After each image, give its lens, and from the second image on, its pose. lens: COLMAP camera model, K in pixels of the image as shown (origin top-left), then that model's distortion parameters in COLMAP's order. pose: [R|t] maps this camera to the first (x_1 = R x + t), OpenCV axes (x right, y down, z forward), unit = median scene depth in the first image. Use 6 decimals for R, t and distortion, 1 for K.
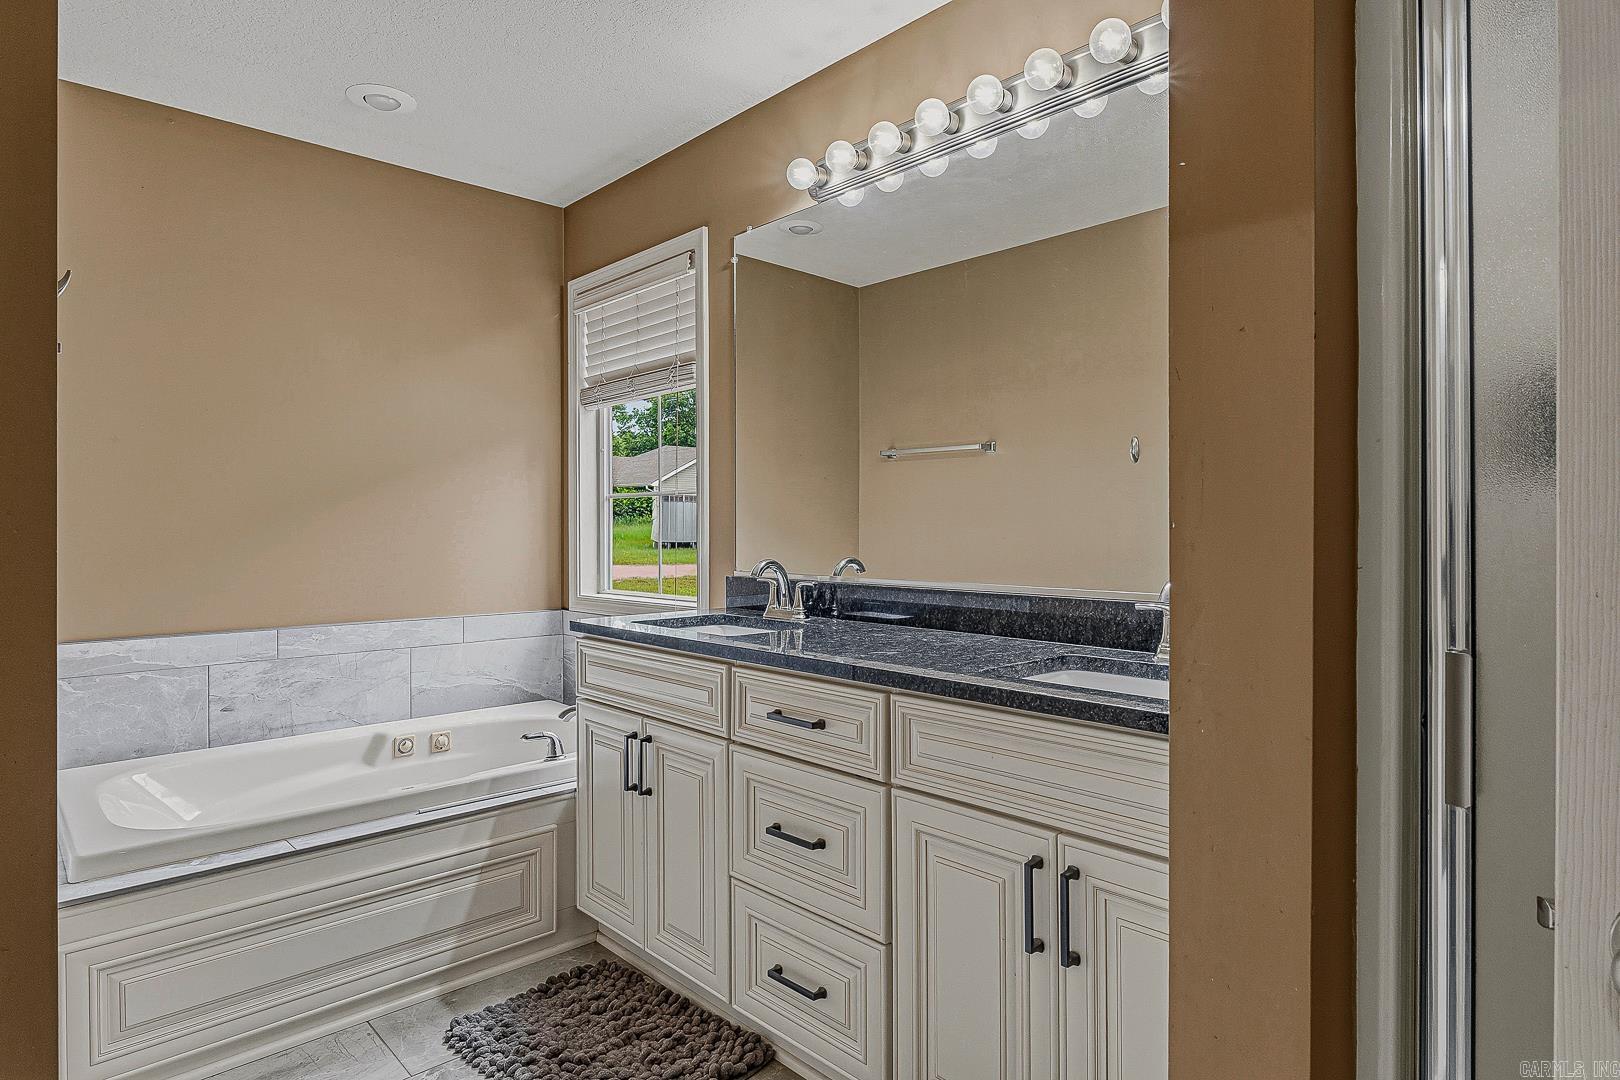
lens RADIAL K [[899.6, 0, 809.2], [0, 899.6, 517.7], [0, 0, 1]] dist [0.000253, -0.000499]
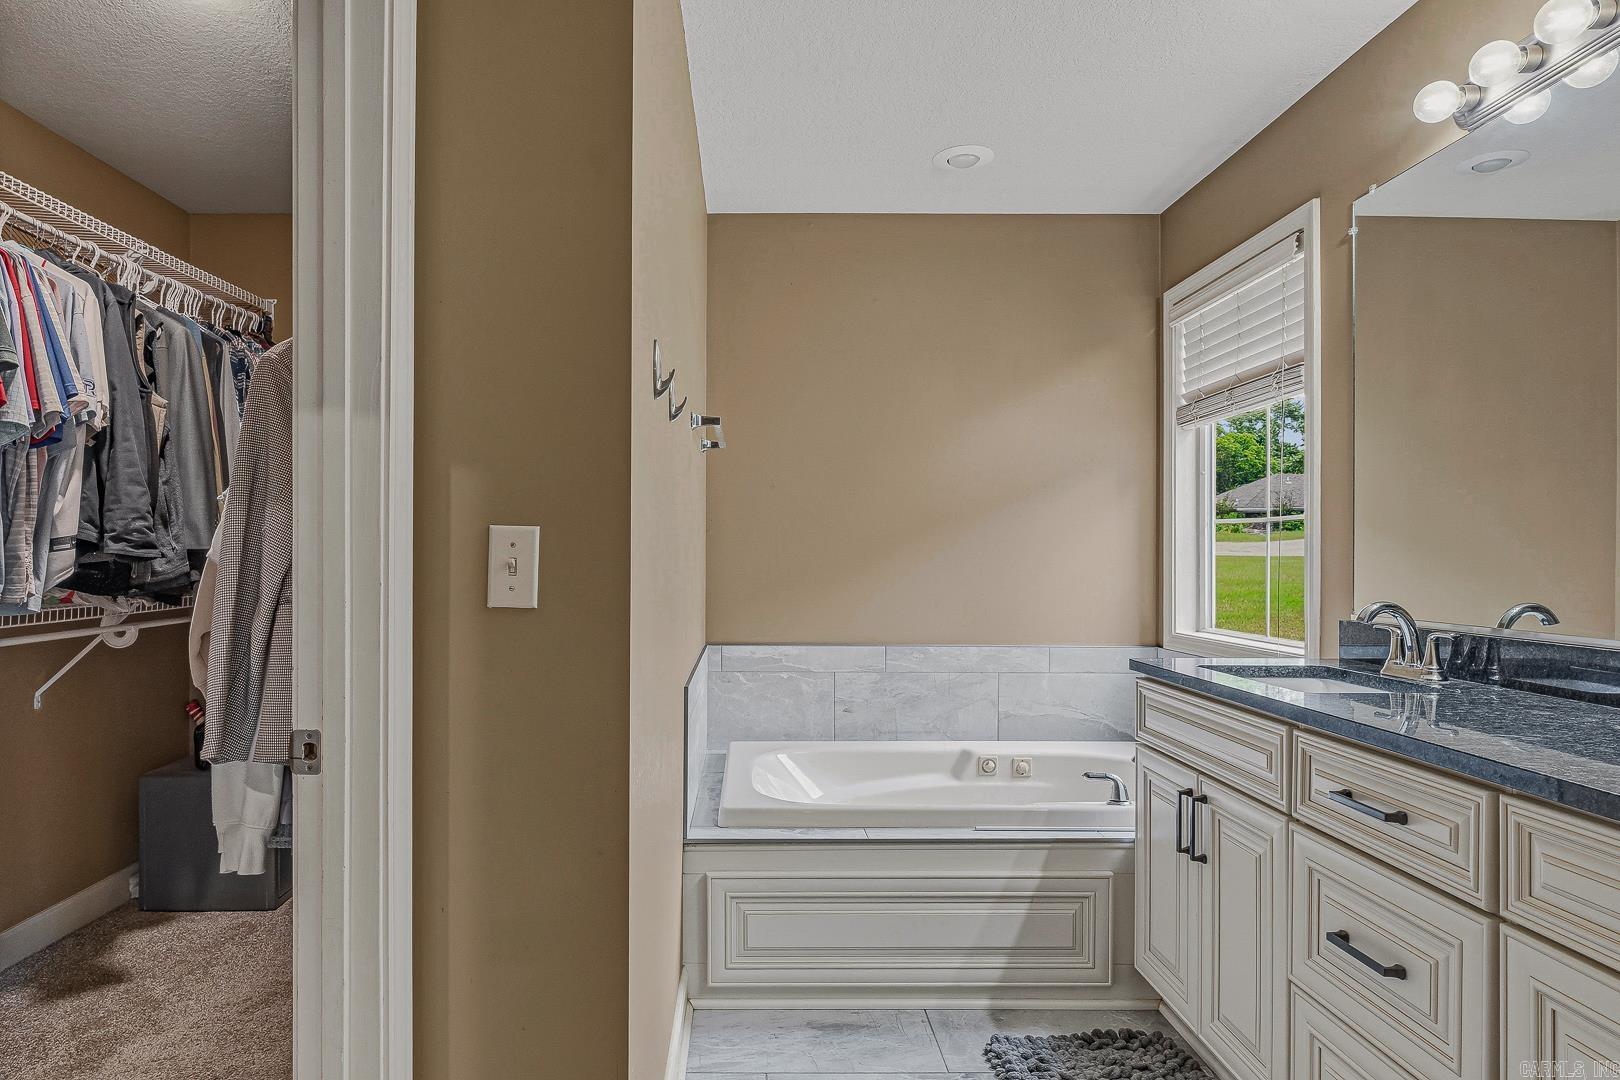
lens RADIAL K [[951.5, 0, 810.0], [0, 951.5, 540.0], [0, 0, 1]] dist [-0.001419, -0.000213]
pose [[0.735518, -0.004771, -0.677489, 0.166454], [0.002065, 0.999986, -0.004800, -0.005463], [0.677503, 0.002132, 0.735517, 0.045546]]
